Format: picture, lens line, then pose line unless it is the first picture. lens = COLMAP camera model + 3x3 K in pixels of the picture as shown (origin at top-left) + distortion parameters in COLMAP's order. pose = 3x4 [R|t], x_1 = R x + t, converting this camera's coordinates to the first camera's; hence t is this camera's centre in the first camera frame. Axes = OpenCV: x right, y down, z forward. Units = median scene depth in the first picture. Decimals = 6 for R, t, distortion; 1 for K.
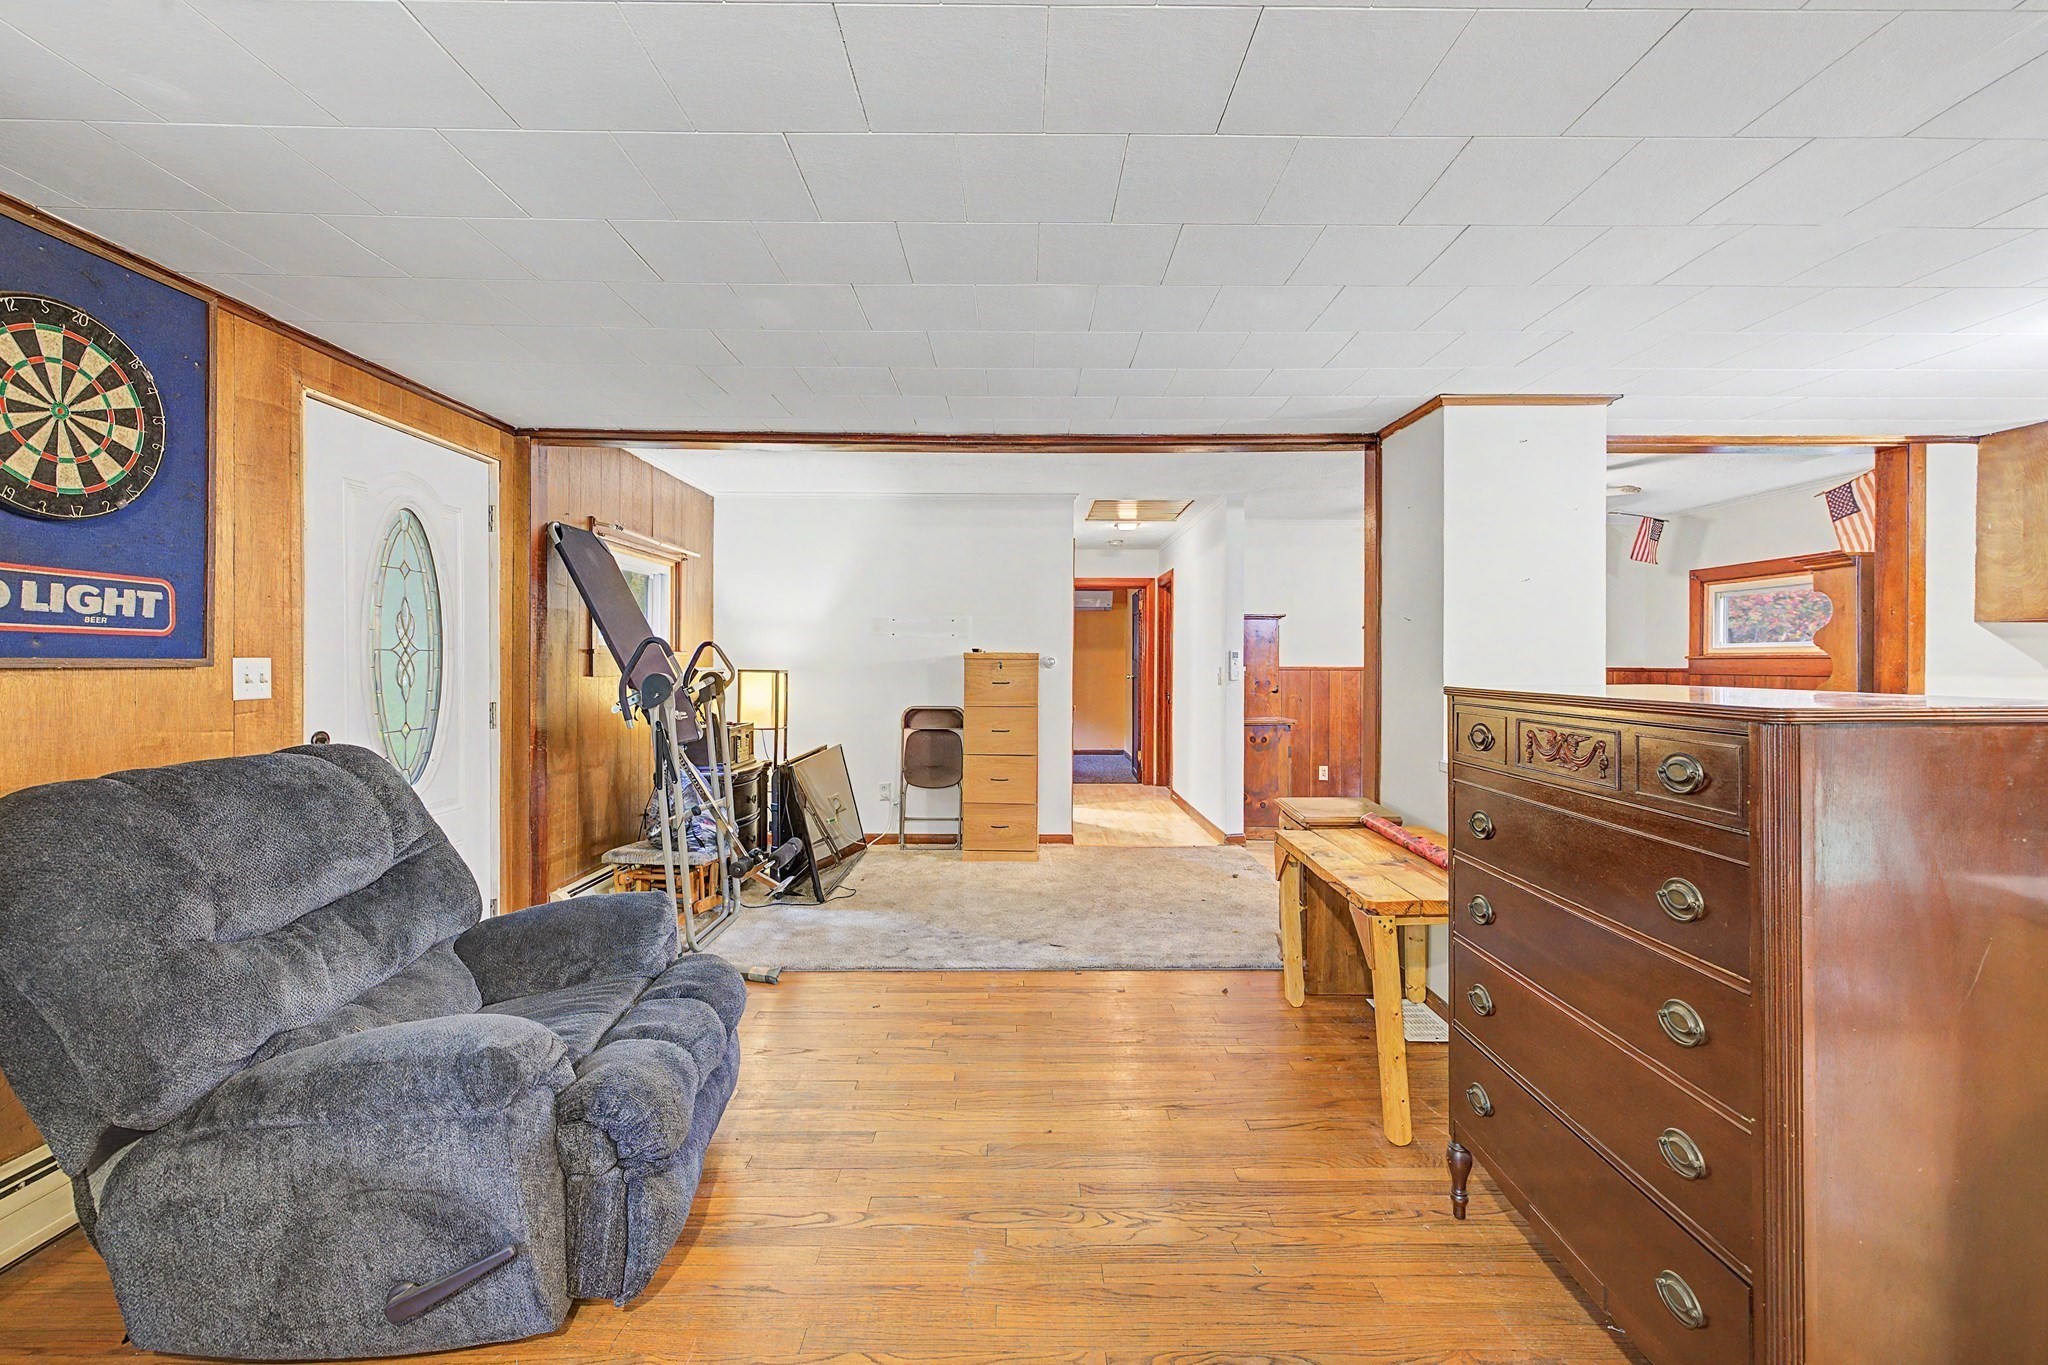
lens RADIAL K [[869.9, 0, 1030.0], [0, 869.9, 671.0], [0, 0, 1]] dist [0.001980, -0.000652]
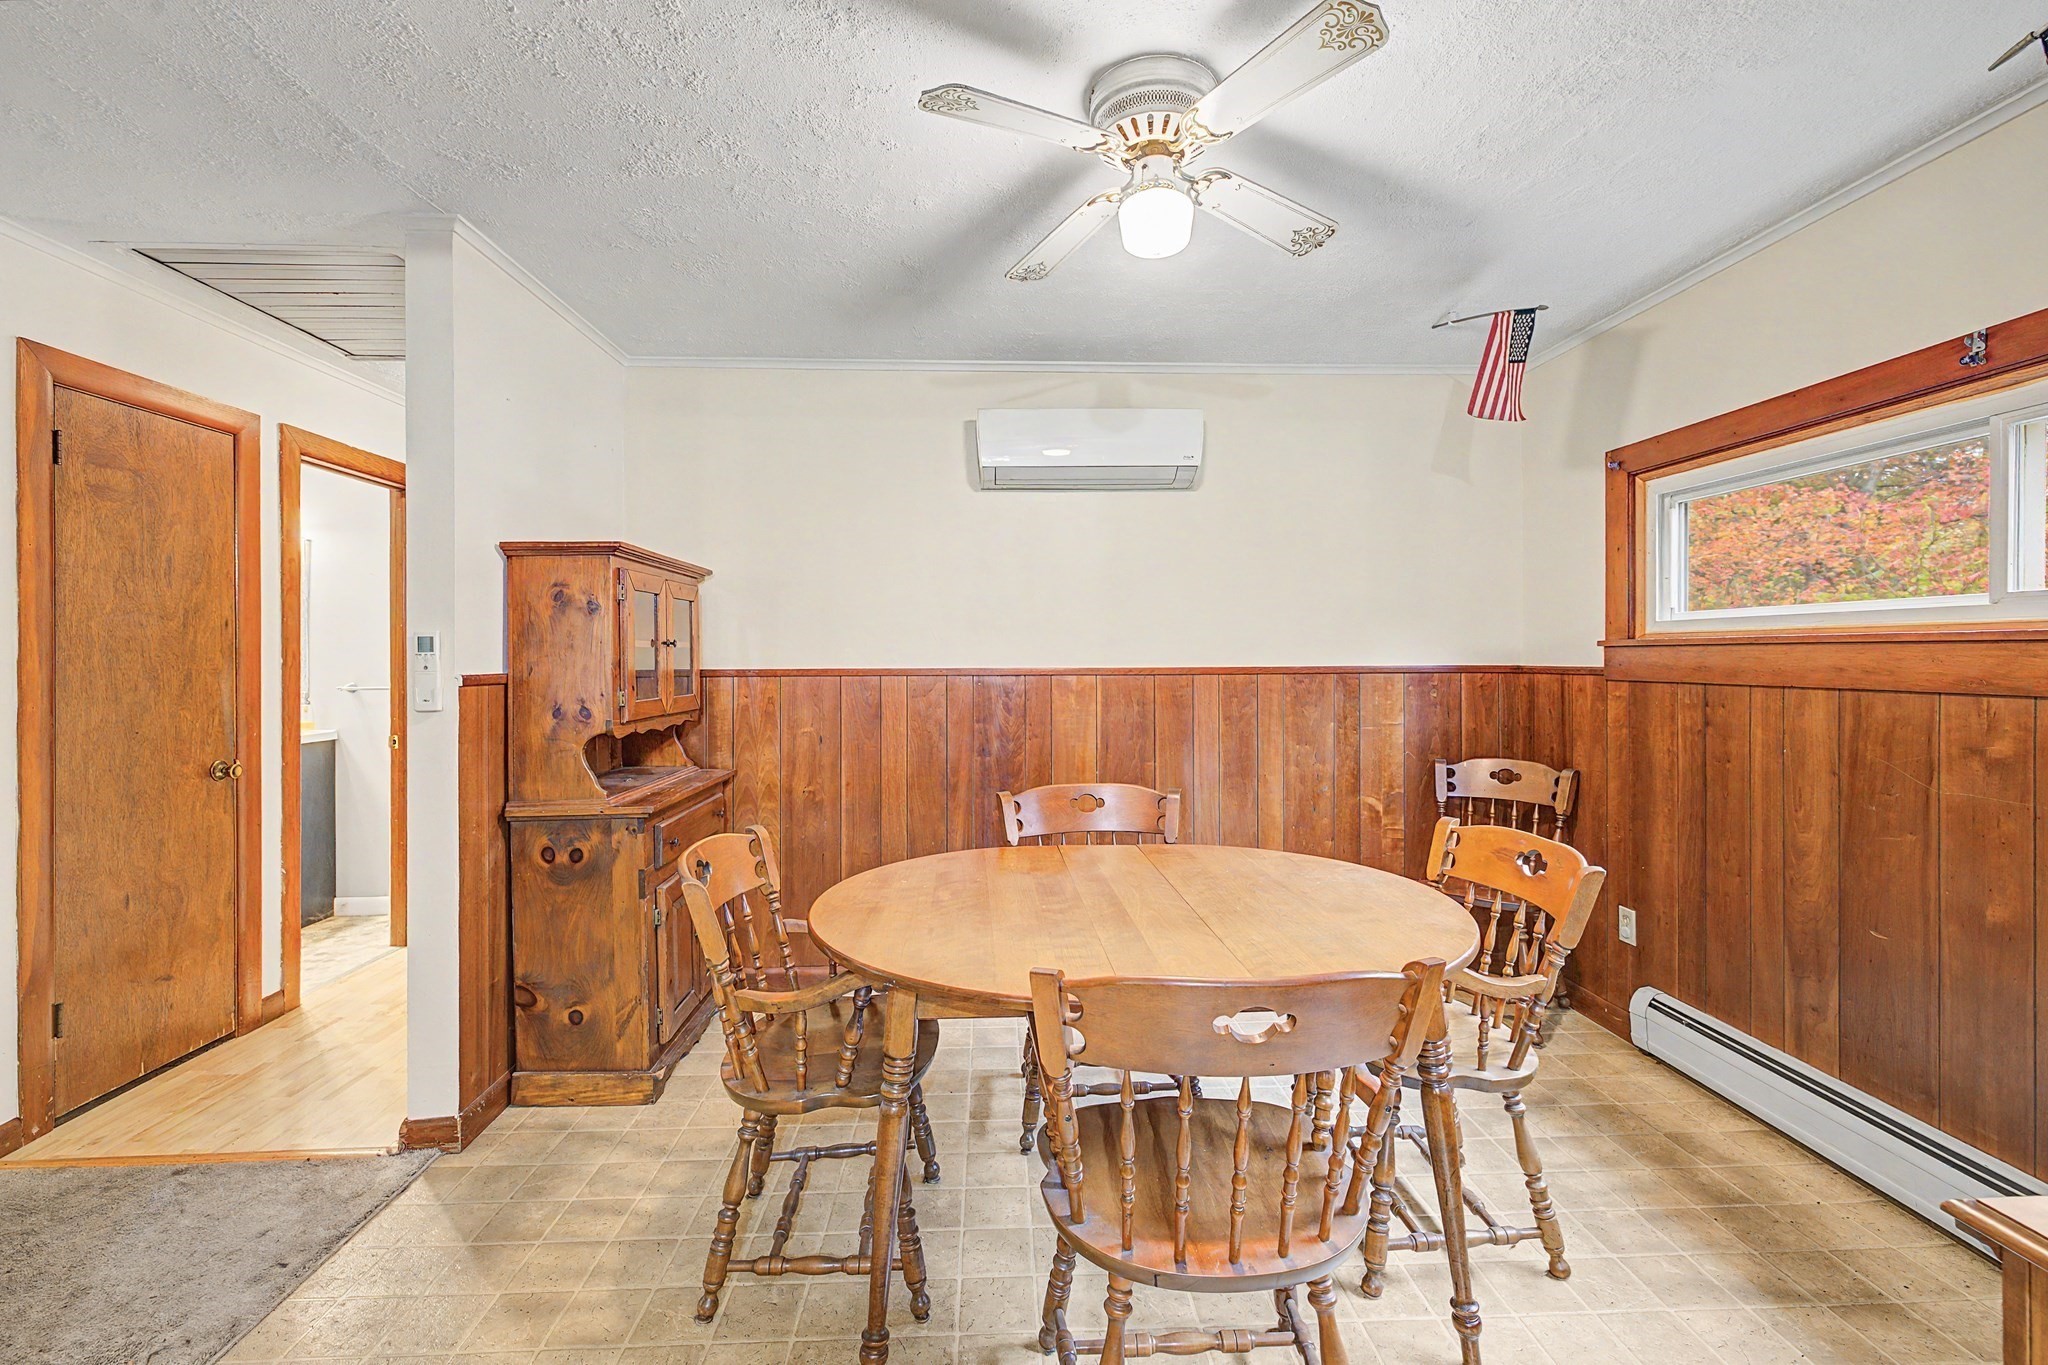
lens RADIAL K [[869.9, 0, 1019.9], [0, 869.9, 653.8], [0, 0, 1]] dist [0.001980, -0.000652]
pose [[0.999439, -0.009077, 0.032236, 0.448026], [0.009372, 0.999915, -0.009017, -0.008664], [-0.032152, 0.009314, 0.999440, 0.571142]]
